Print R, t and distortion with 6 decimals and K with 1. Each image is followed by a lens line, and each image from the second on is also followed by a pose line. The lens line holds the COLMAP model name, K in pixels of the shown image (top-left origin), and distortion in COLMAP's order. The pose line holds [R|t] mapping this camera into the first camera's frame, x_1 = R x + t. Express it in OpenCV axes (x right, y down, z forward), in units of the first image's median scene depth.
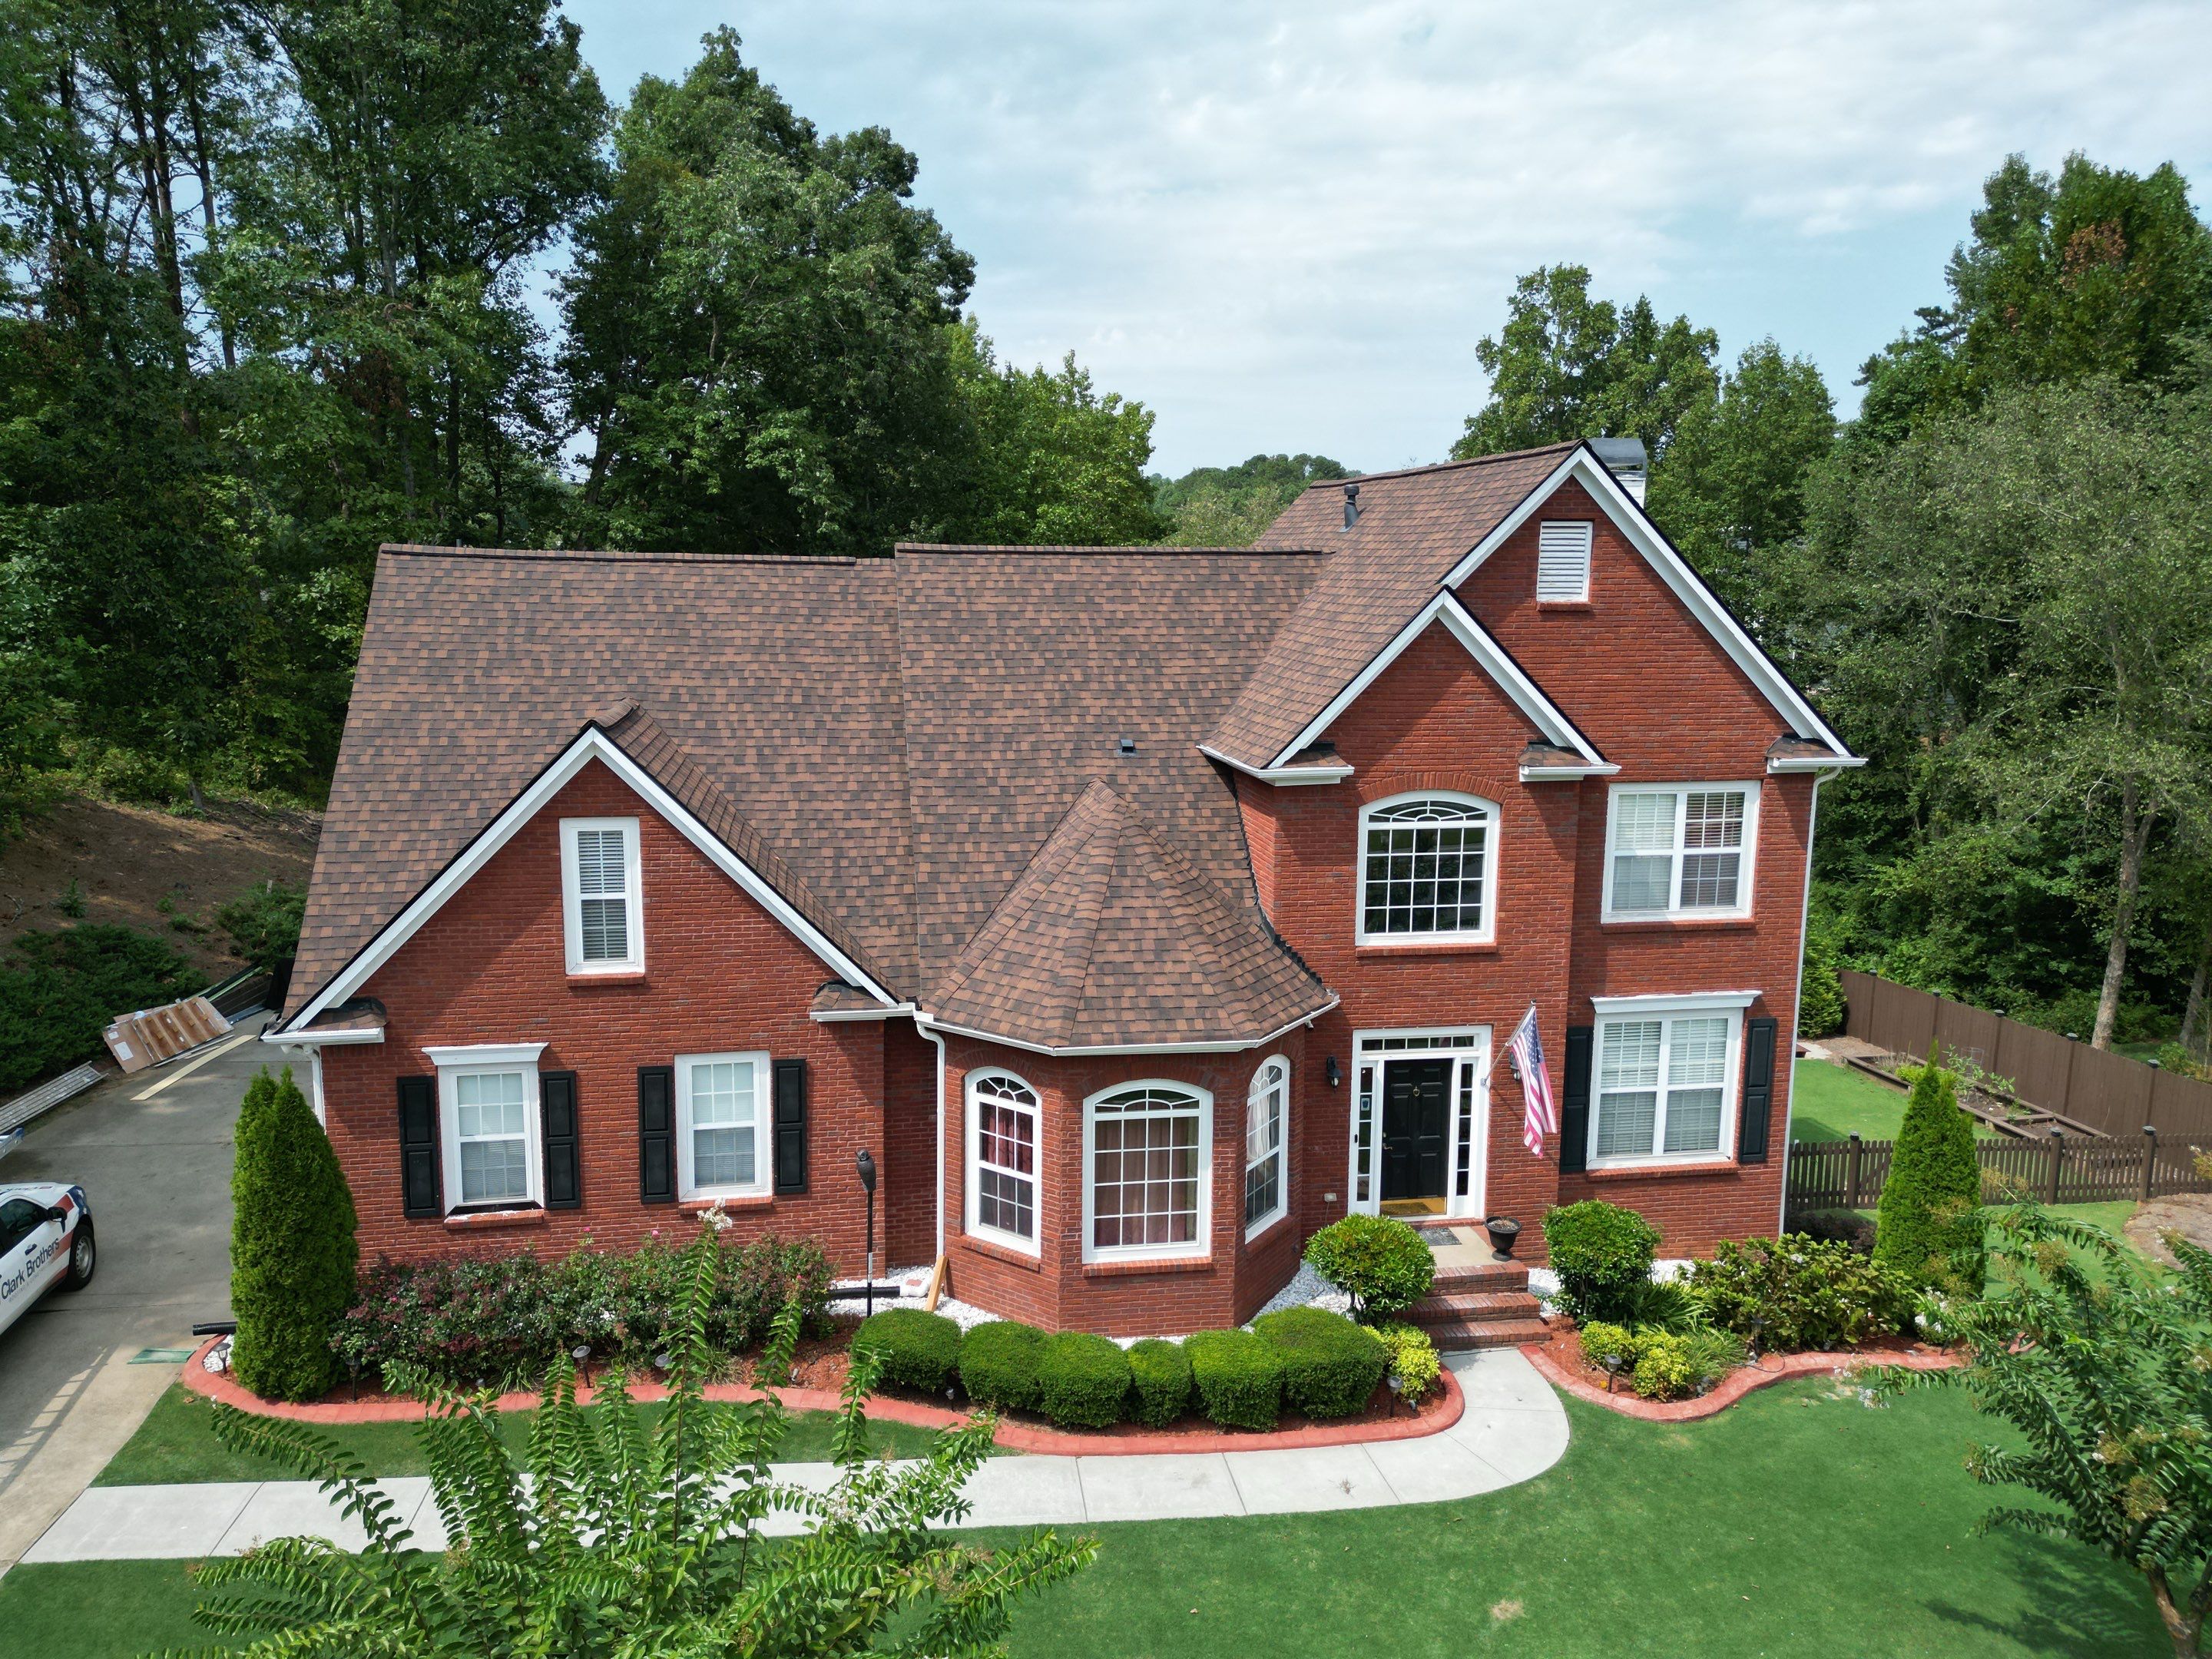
lens RADIAL K [[1573.8, 0, 1096.6], [0, 1573.8, 820.6], [0, 0, 1]] dist [0.057885, -0.041137]
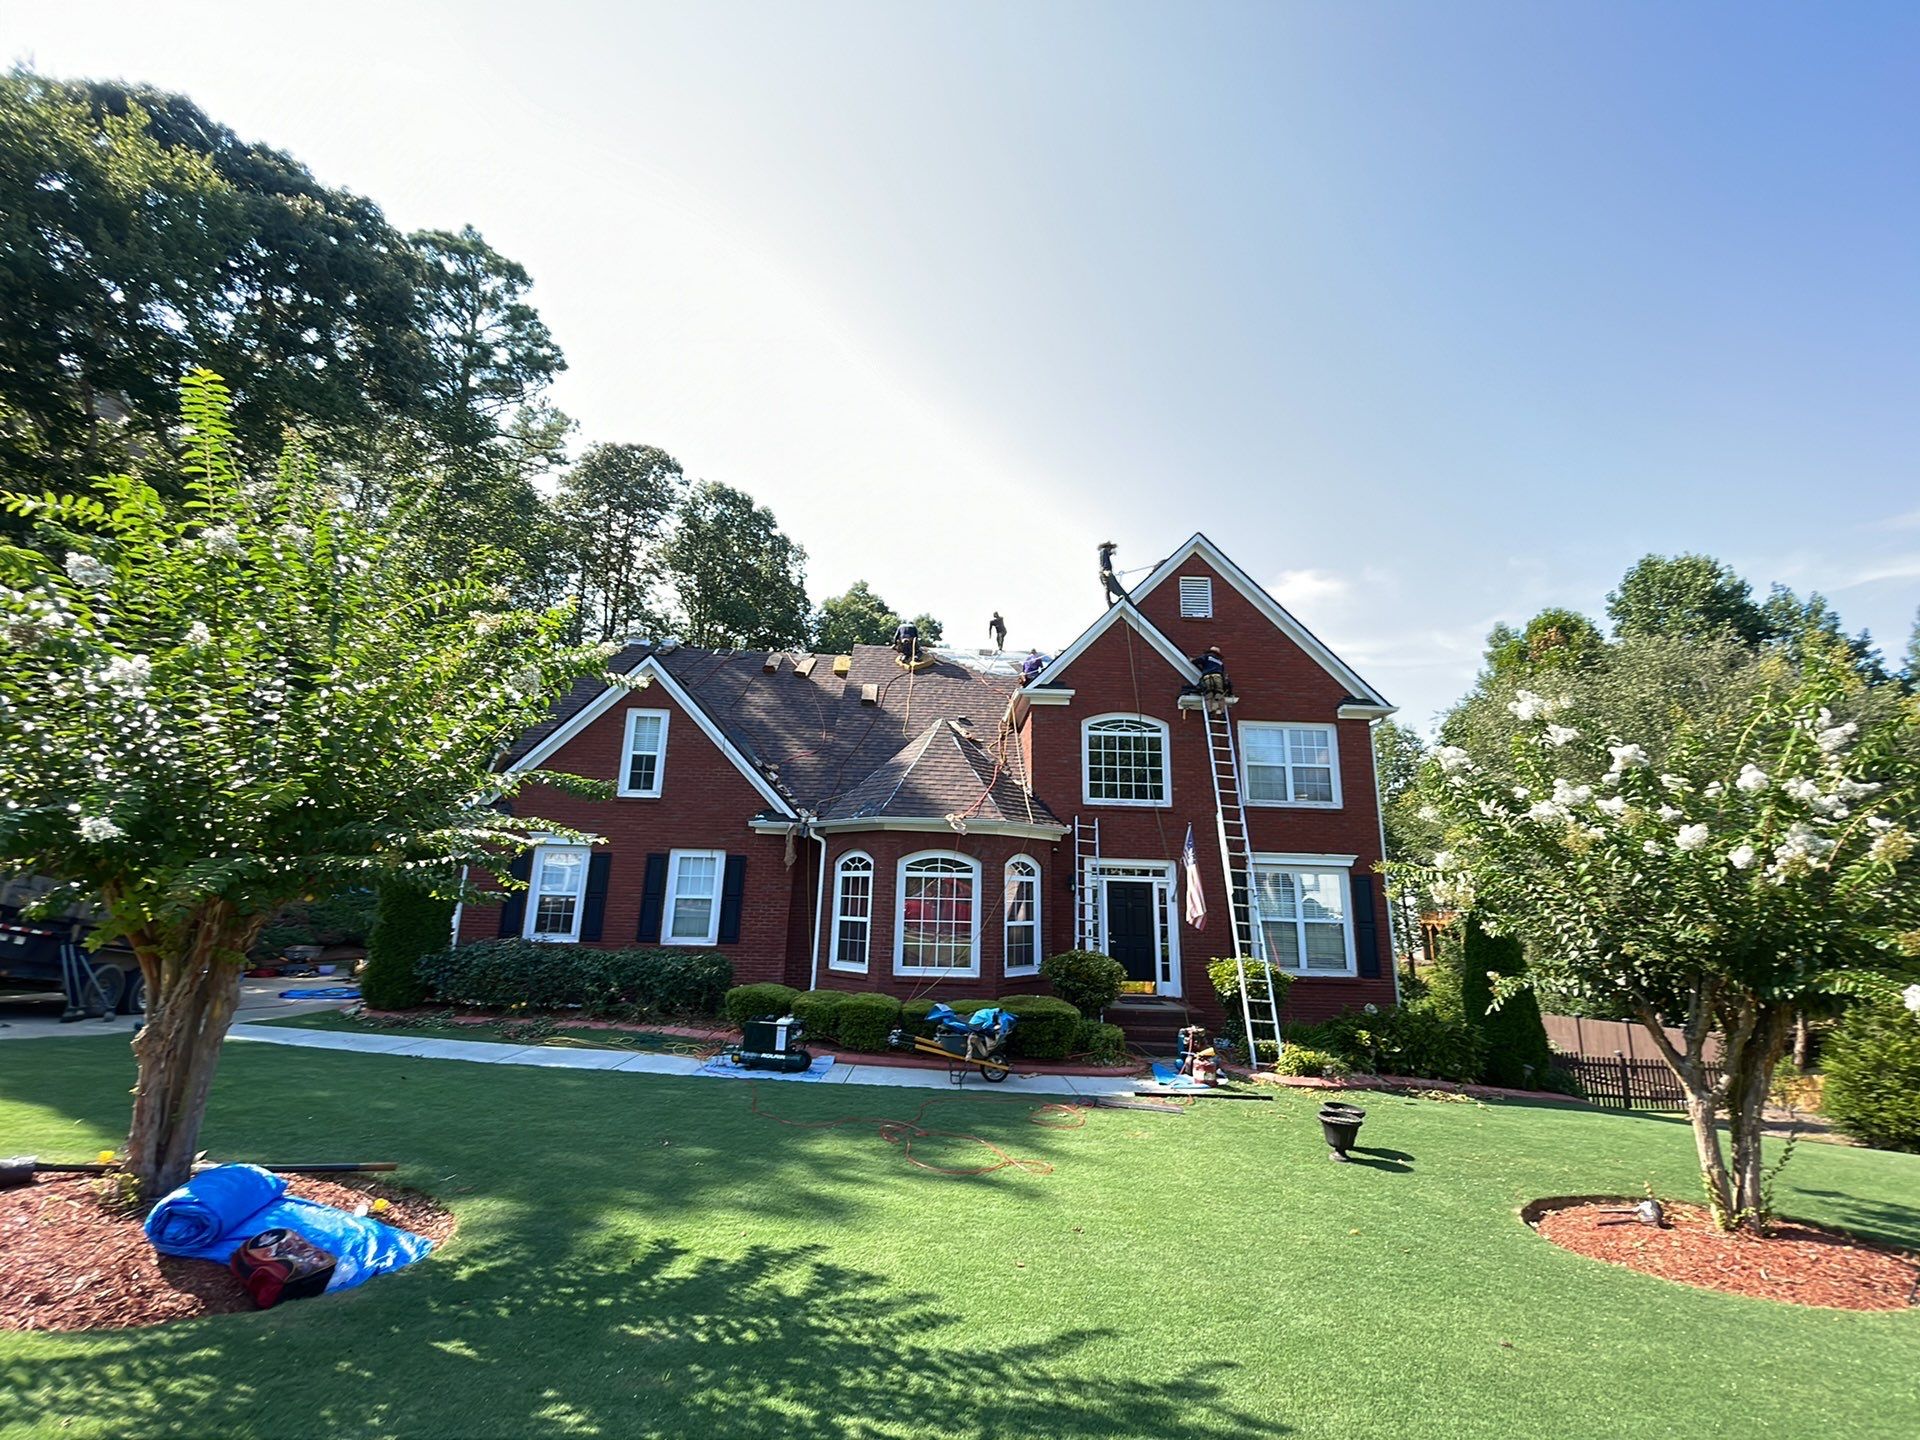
lens RADIAL K [[796.7, 0, 964.6], [0, 796.7, 708.3], [0, 0, 1]] dist [0.016629, -0.005155]
pose [[0.991708, -0.014465, -0.127697, 0.148025], [-0.036733, 0.920284, -0.389523, 0.313845], [0.123152, 0.390984, 0.912121, 0.191169]]
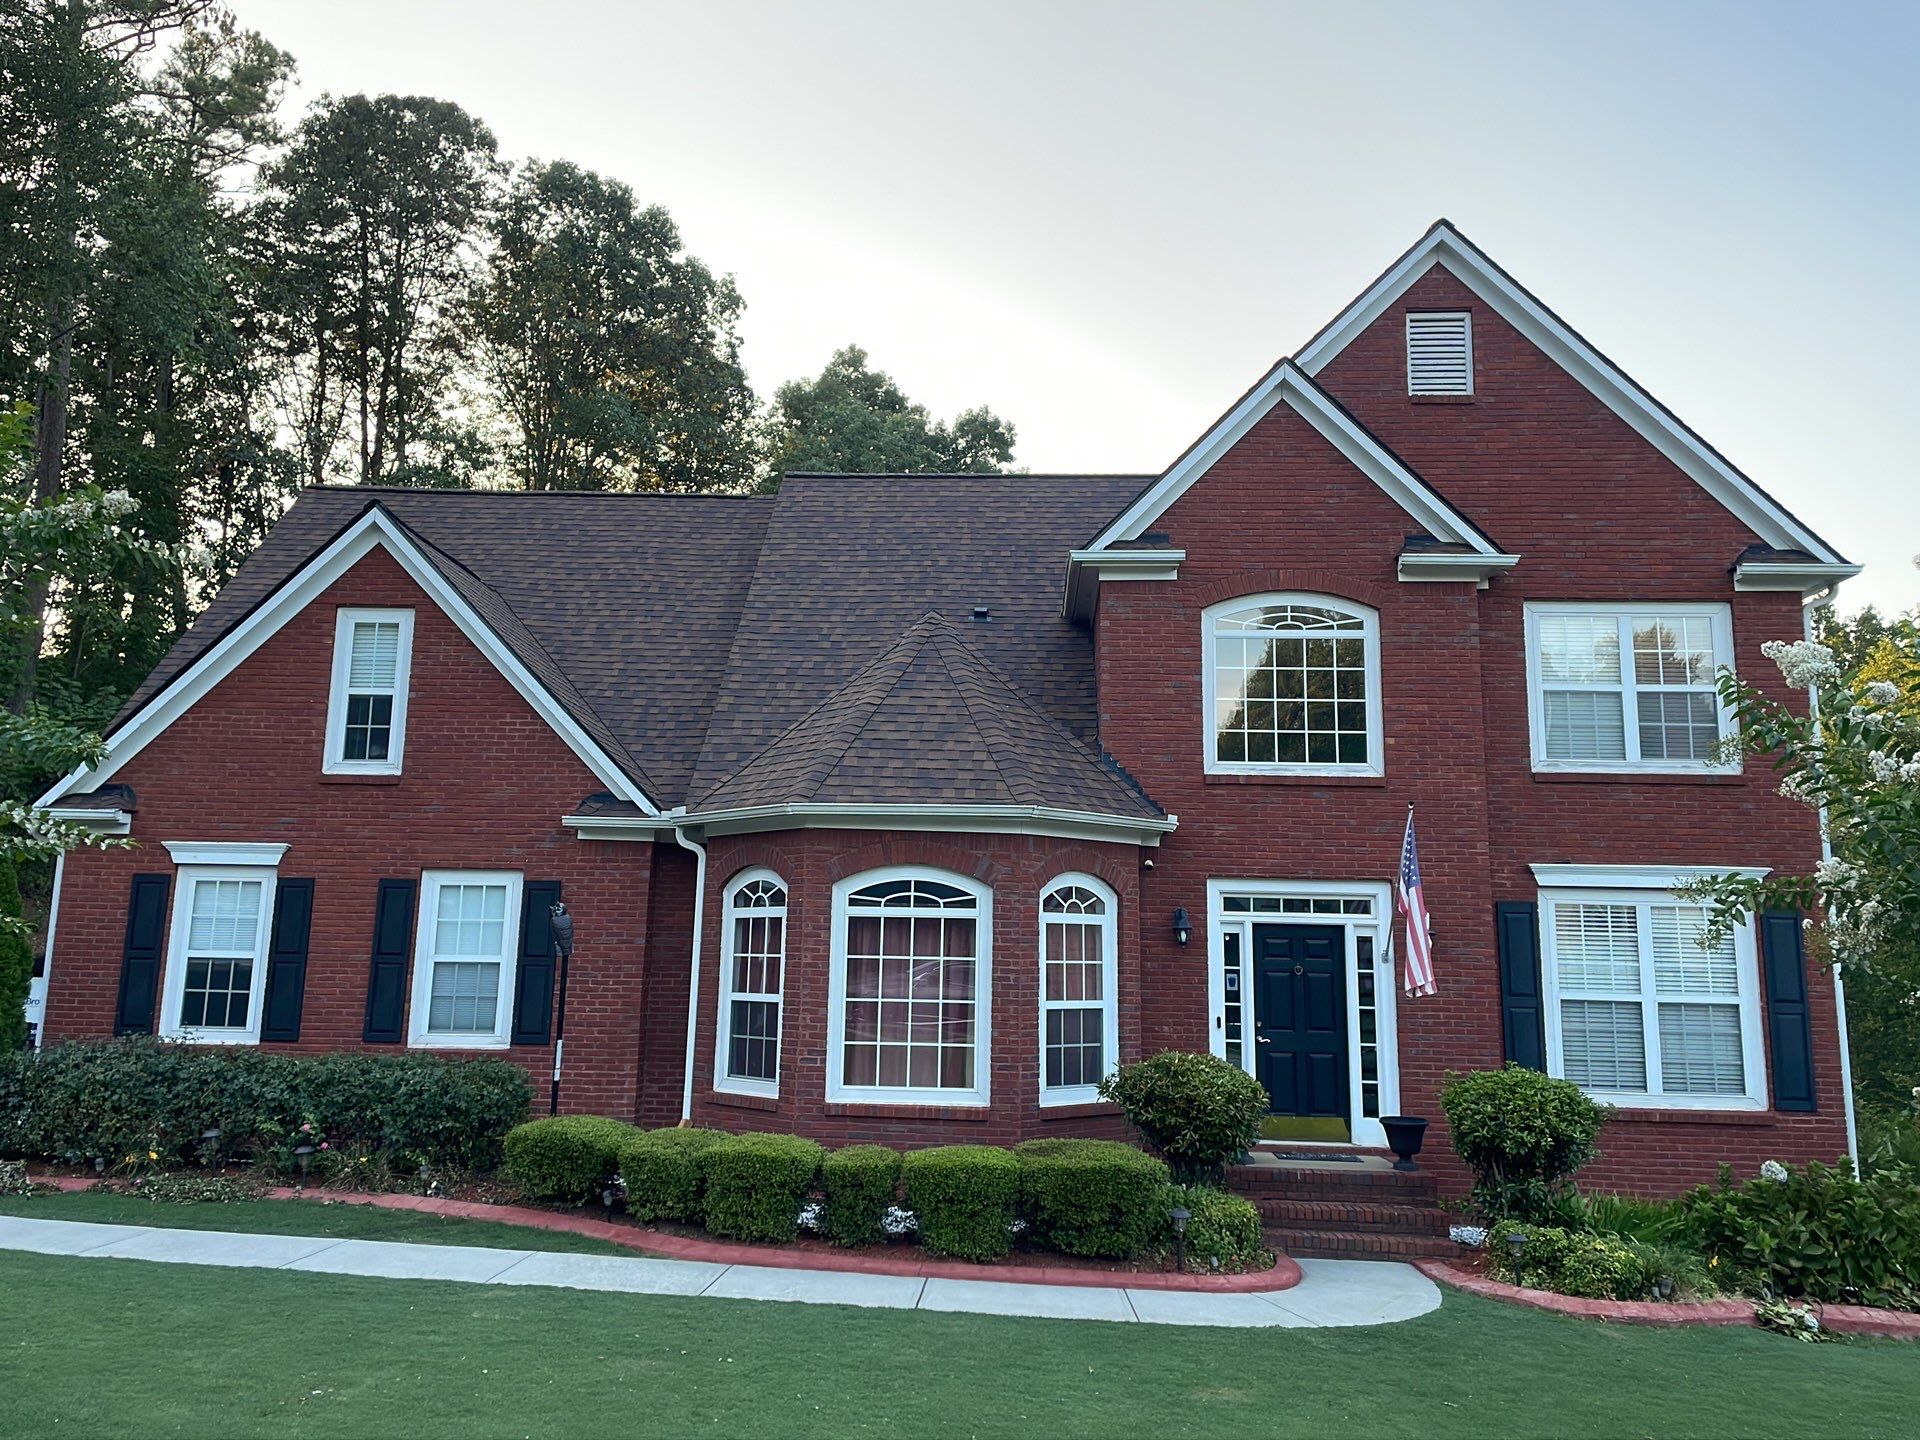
lens RADIAL K [[1579.2, 0, 955.7], [0, 1579.2, 668.8], [0, 0, 1]] dist [0.045423, -0.038736]
pose [[0.976295, -0.030934, -0.214223, 0.215128], [-0.045673, 0.938006, -0.343597, 0.319838], [0.211571, 0.345236, 0.914358, 0.188433]]
